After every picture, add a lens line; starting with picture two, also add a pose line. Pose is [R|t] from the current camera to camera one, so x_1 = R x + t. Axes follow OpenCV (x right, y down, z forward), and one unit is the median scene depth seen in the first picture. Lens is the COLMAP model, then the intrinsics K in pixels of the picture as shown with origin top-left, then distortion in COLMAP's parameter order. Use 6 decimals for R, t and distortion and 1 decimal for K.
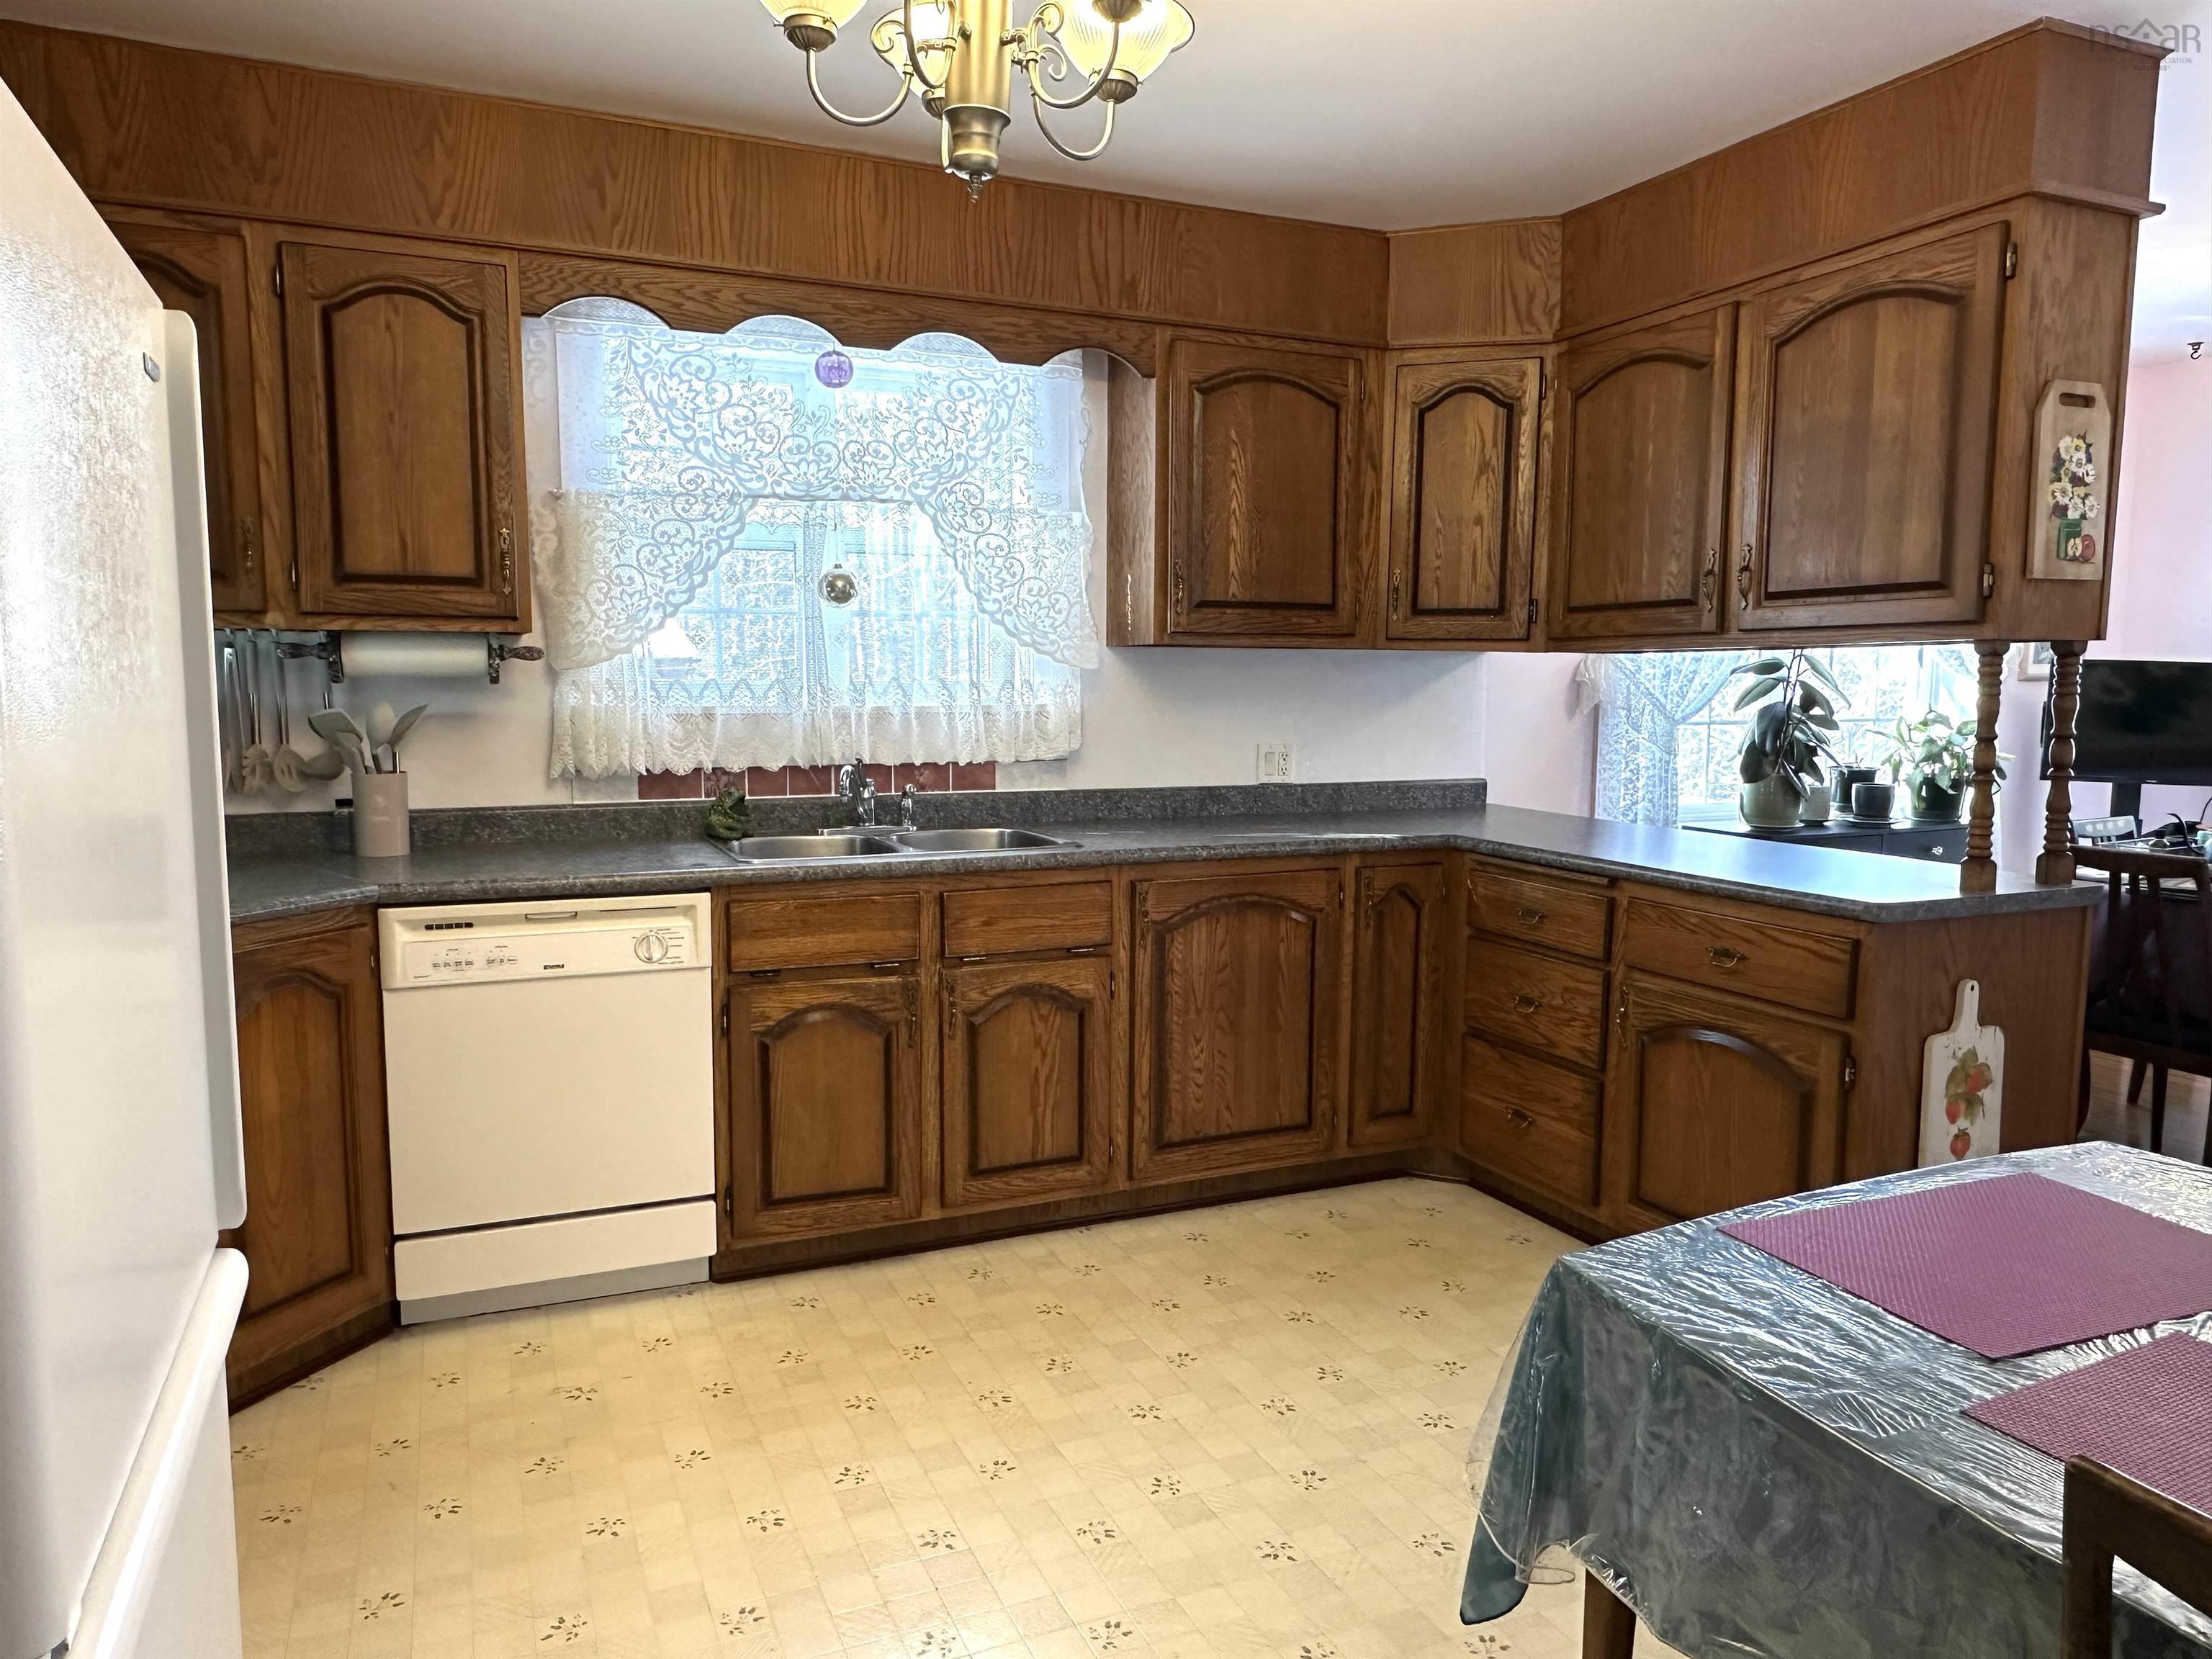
lens RADIAL K [[1468.5, 0, 1112.7], [0, 1468.5, 840.9], [0, 0, 1]] dist [0.000789, -0.000978]
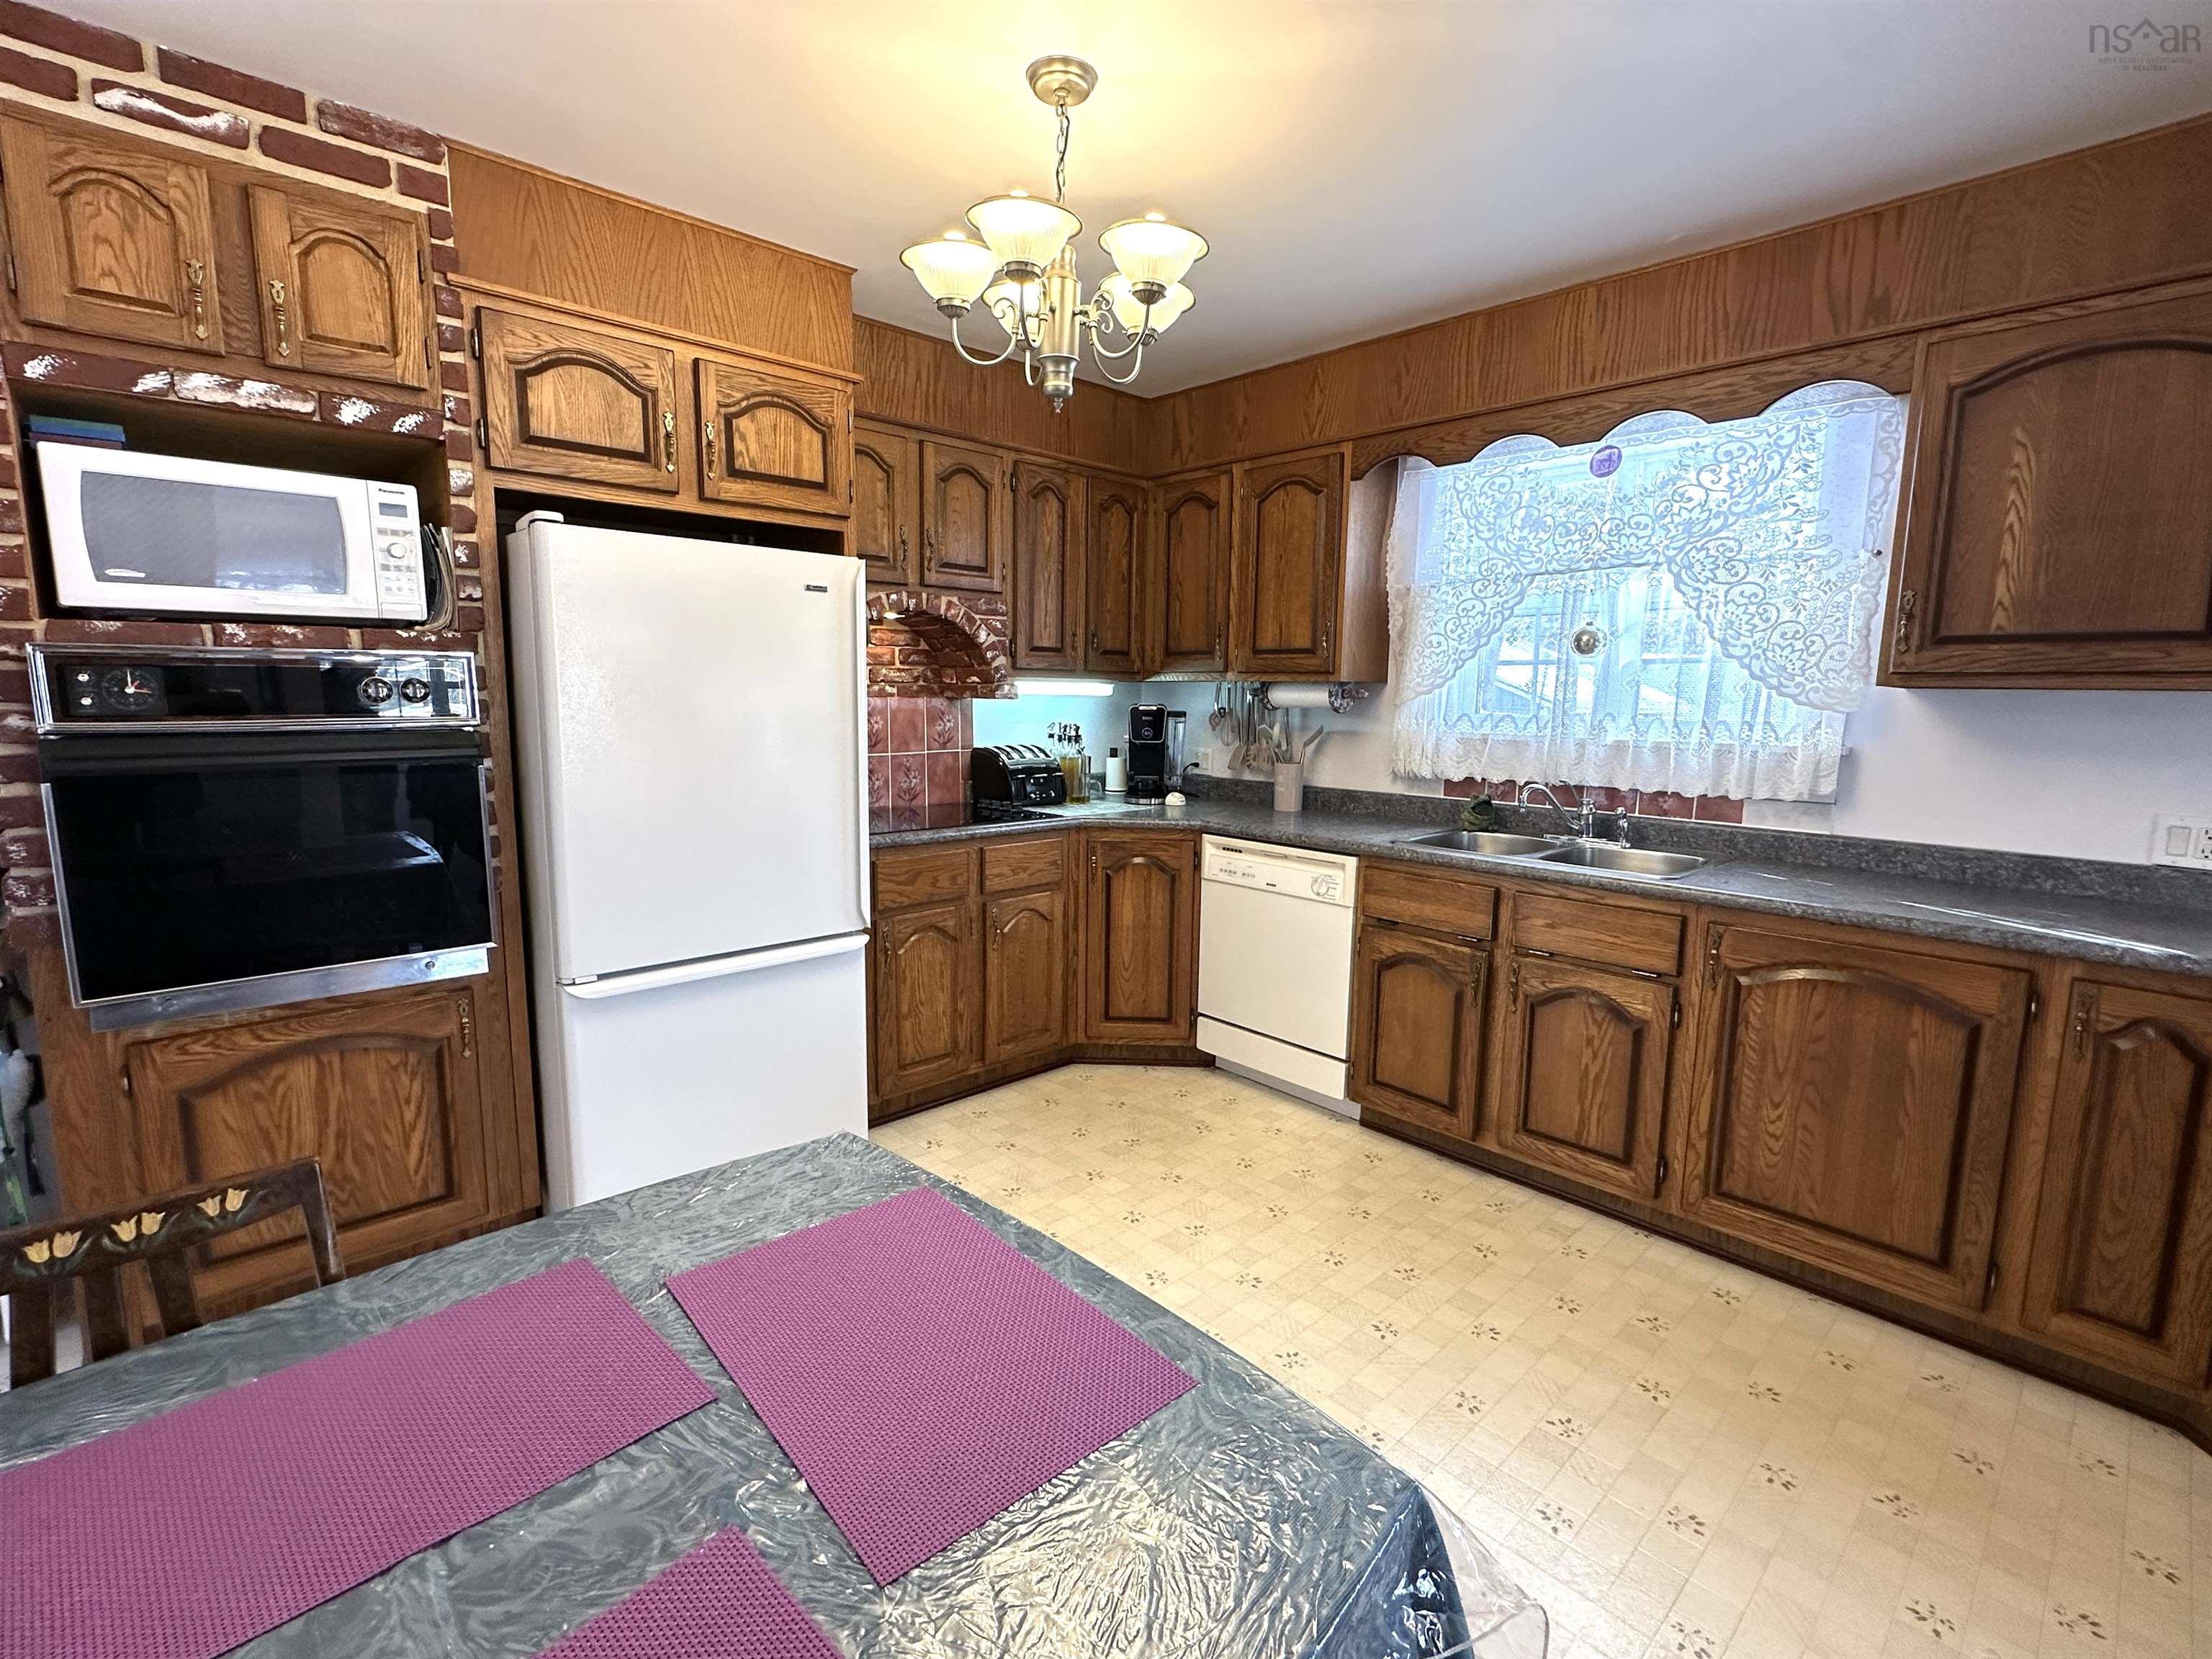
lens RADIAL K [[1011.5, 0, 1101.6], [0, 1011.5, 830.4], [0, 0, 1]] dist [-0.004254, 0.000219]
pose [[0.323210, 0.129407, -0.937437, 0.517060], [-0.120277, 0.988190, 0.094944, -0.050058], [0.938653, 0.082065, 0.334958, 0.365818]]
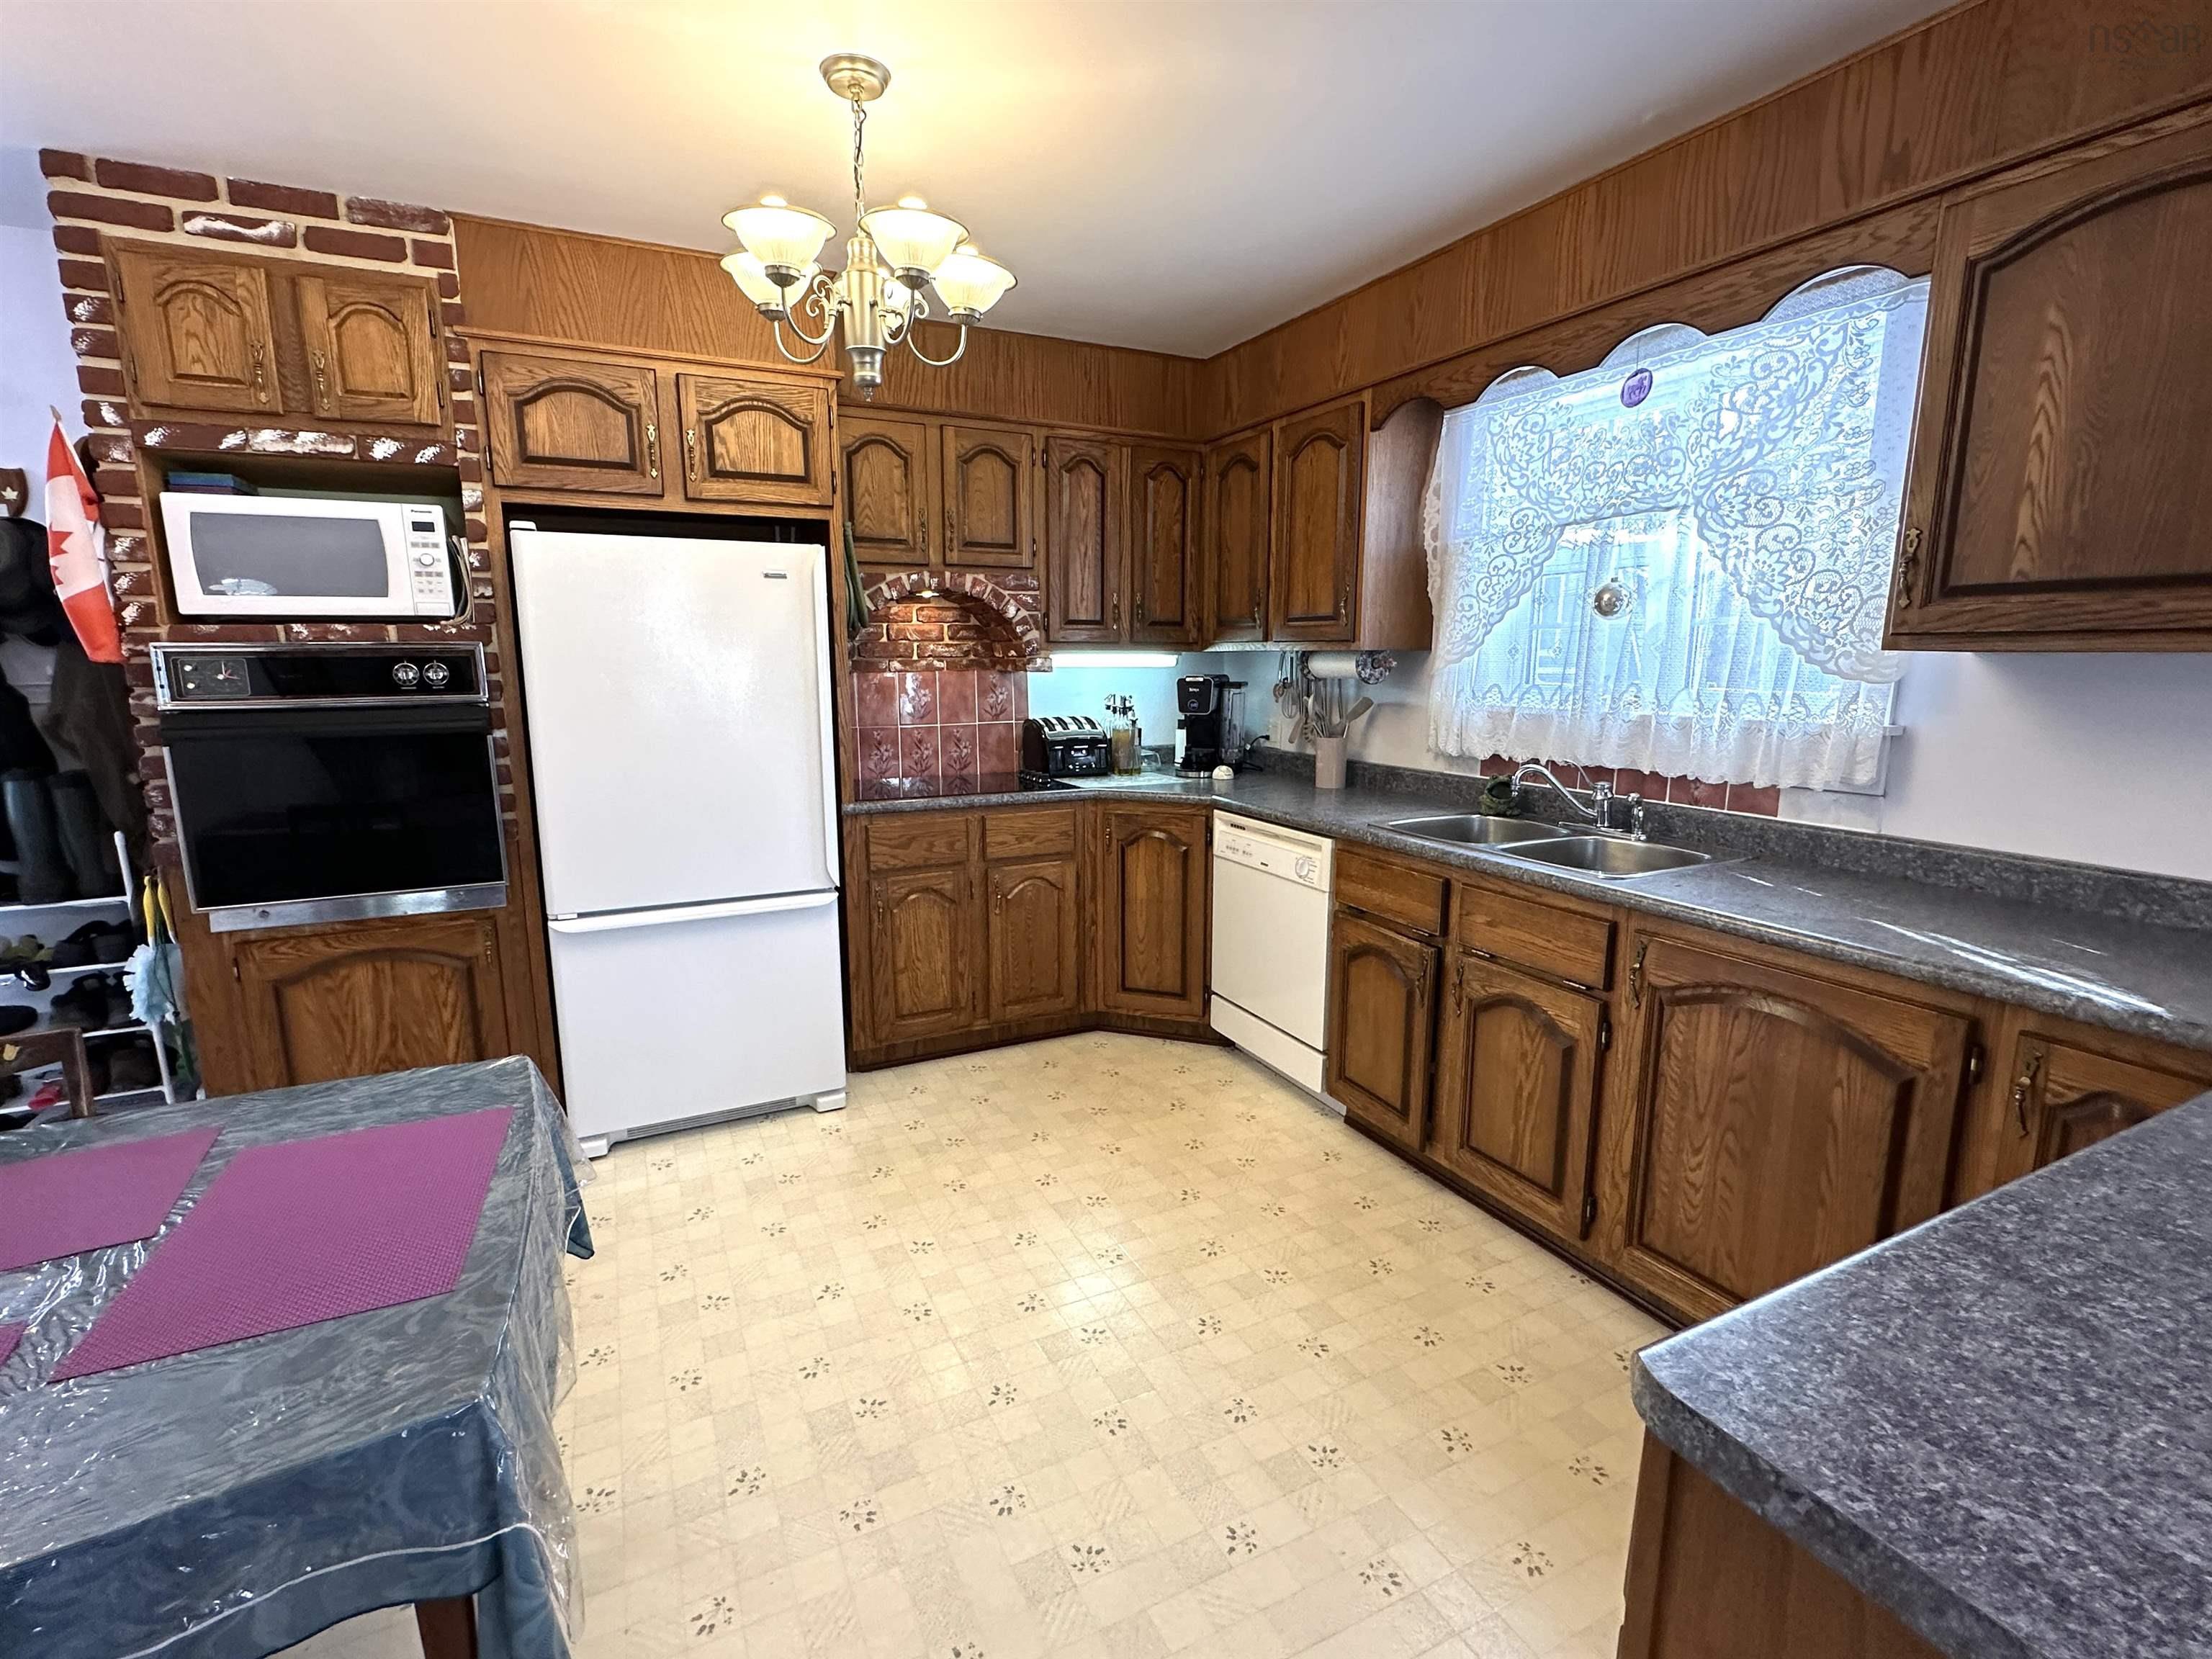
lens RADIAL K [[1011.5, 0, 1101.4], [0, 1011.5, 832.1], [0, 0, 1]] dist [-0.004254, 0.000219]
pose [[0.030798, 0.168280, -0.985258, 0.575869], [-0.113703, 0.979917, 0.163814, -0.090216], [0.993037, 0.106982, 0.049313, 0.644720]]
